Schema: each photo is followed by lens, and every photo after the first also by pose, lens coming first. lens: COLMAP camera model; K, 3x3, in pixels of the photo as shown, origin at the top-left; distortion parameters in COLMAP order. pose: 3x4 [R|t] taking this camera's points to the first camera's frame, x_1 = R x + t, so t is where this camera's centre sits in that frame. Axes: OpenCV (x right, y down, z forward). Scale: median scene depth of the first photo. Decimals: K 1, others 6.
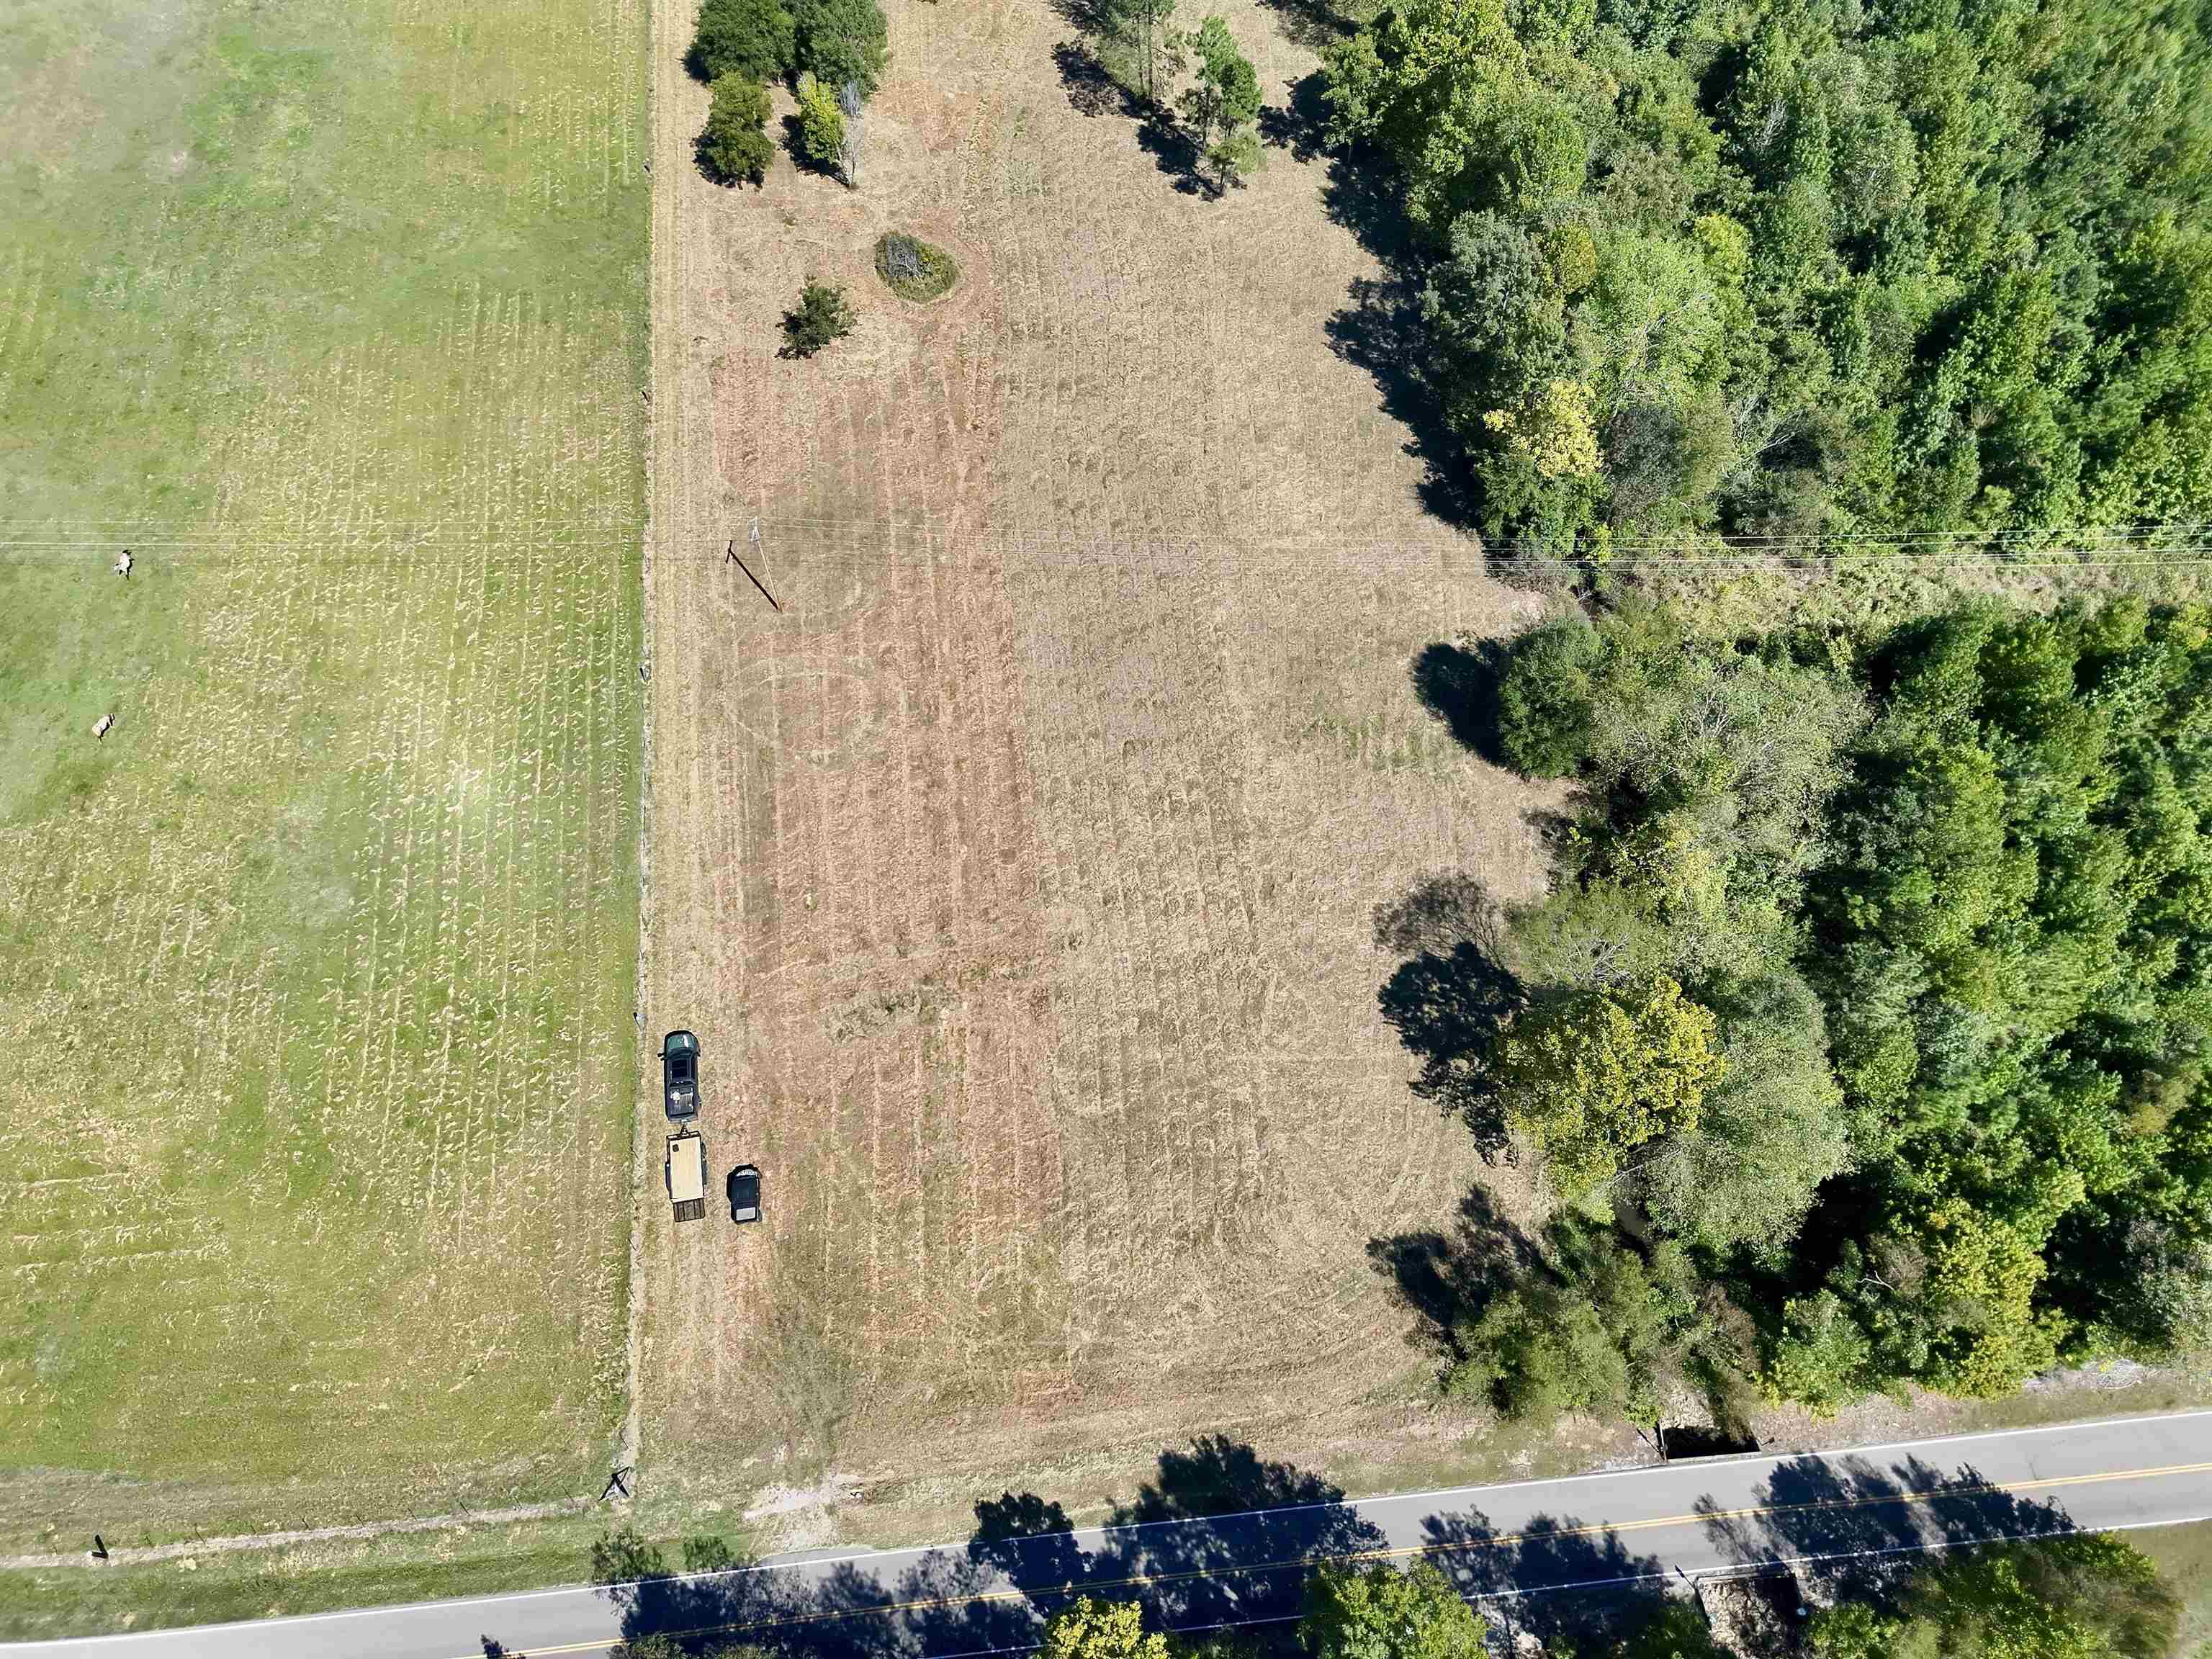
lens RADIAL K [[1535.6, 0, 1113.8], [0, 1535.6, 839.7], [0, 0, 1]] dist [0.058198, -0.046880]
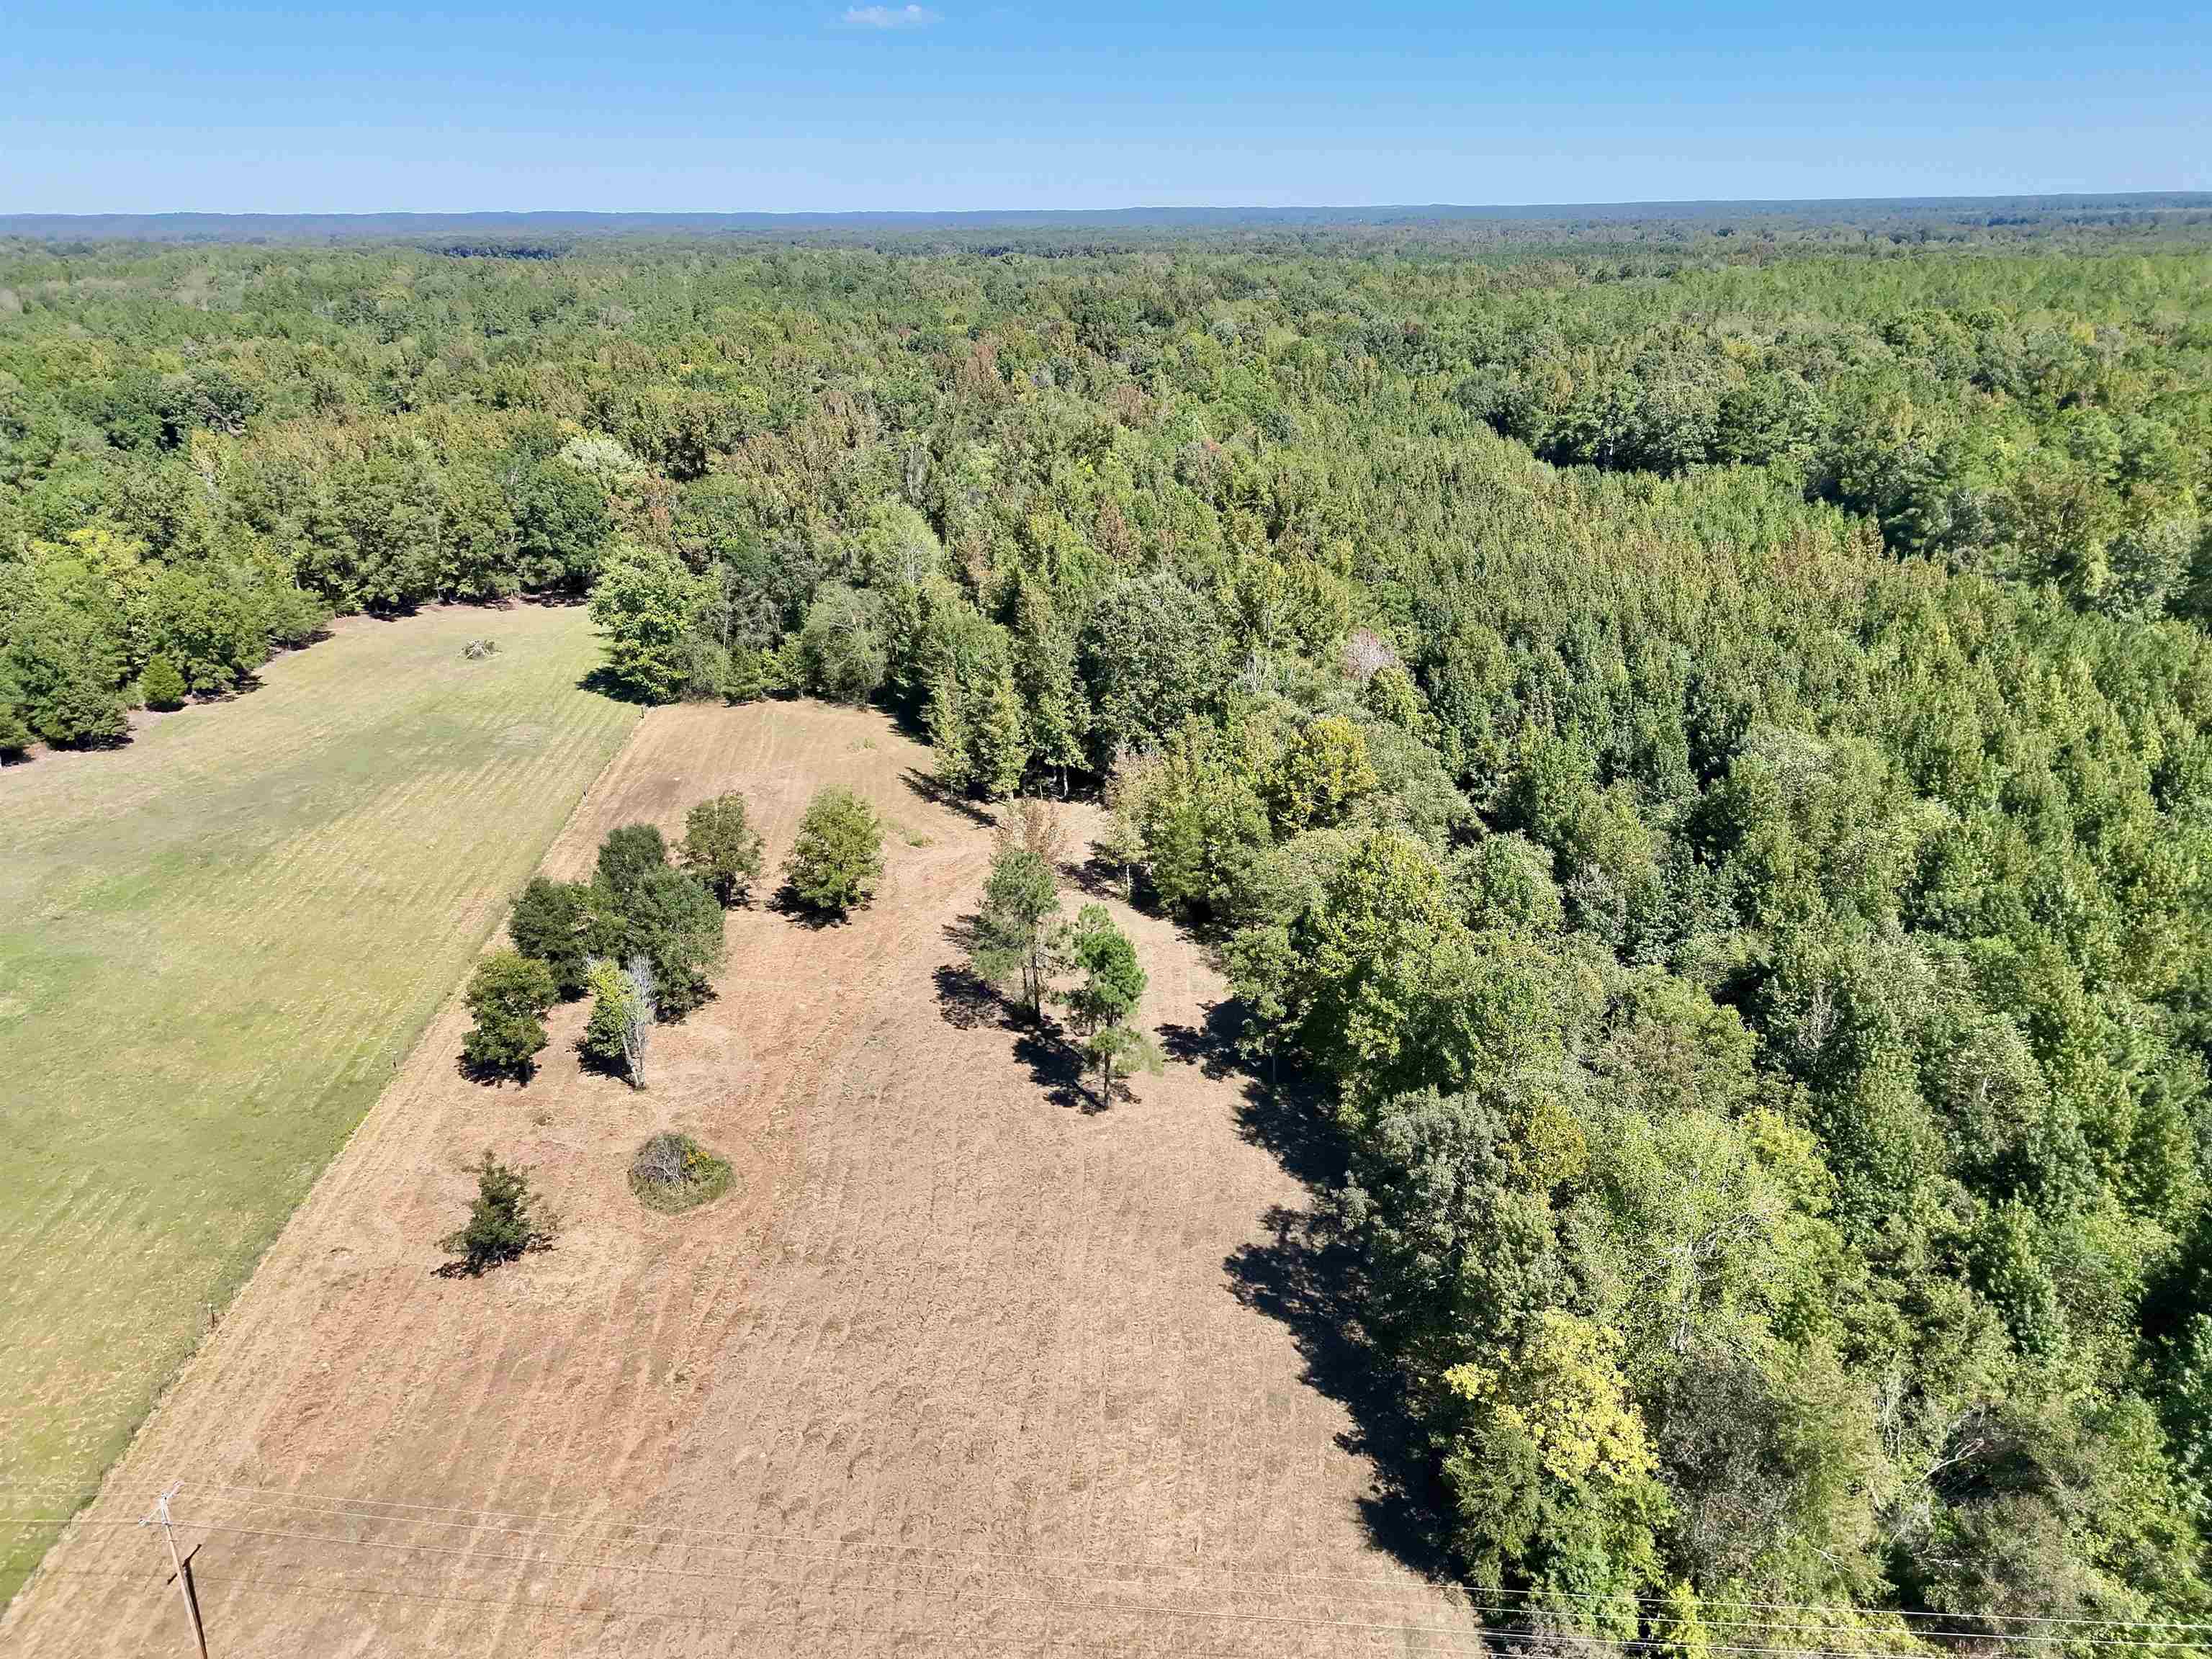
lens RADIAL K [[1535.6, 0, 1113.8], [0, 1535.6, 839.7], [0, 0, 1]] dist [0.058198, -0.046880]
pose [[0.997771, 0.022712, -0.062741, 0.134088], [-0.057390, 0.771779, -0.633296, -0.040108], [0.034039, 0.635486, 0.771362, 0.369847]]
